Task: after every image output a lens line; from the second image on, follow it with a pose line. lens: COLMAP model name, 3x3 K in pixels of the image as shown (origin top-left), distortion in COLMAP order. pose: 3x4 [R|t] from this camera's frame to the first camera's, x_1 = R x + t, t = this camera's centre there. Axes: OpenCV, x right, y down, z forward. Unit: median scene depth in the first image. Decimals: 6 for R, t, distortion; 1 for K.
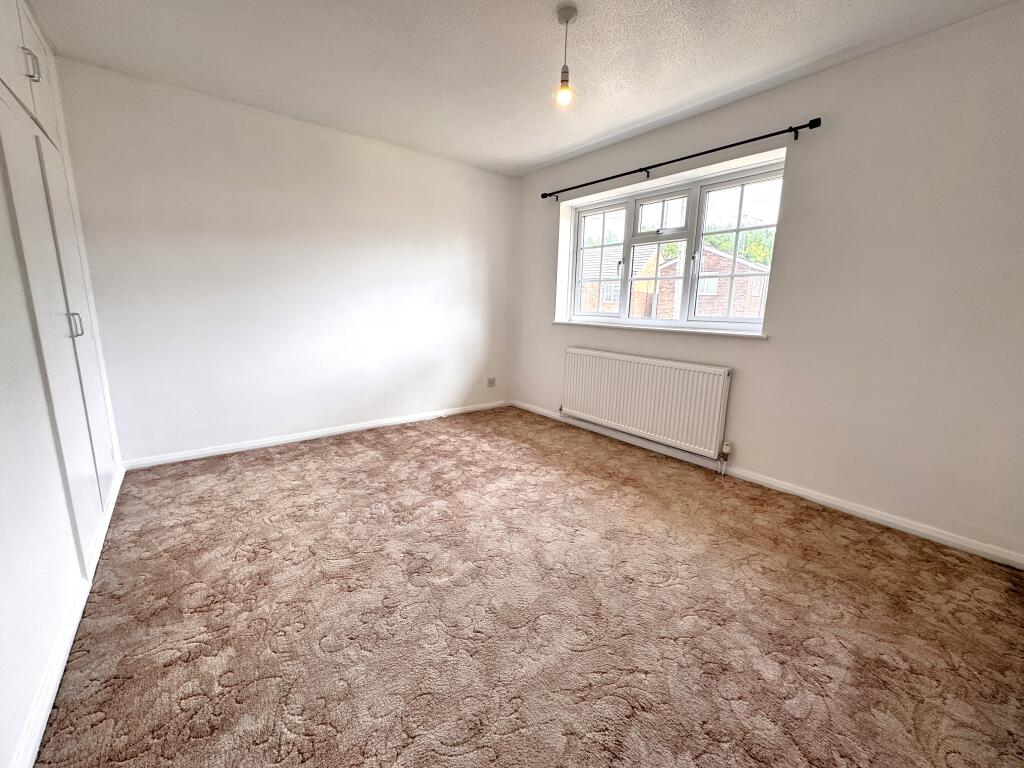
lens RADIAL K [[407.6, 0, 510.1], [0, 407.6, 384.5], [0, 0, 1]] dist [-0.001852, -0.000177]
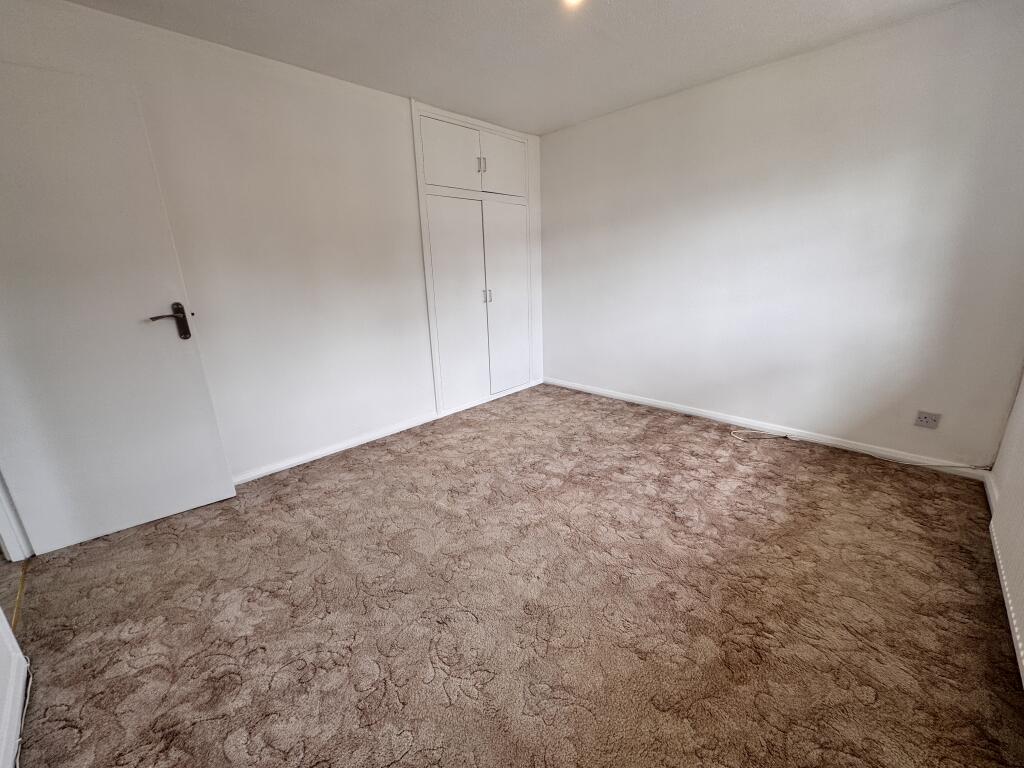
lens RADIAL K [[407.6, 0, 510.1], [0, 407.6, 384.5], [0, 0, 1]] dist [-0.001852, -0.000177]
pose [[0.123231, 0.250482, -0.960246, 0.623309], [-0.156684, 0.960396, 0.230413, -0.139418], [0.979931, 0.122061, 0.157597, 0.576053]]
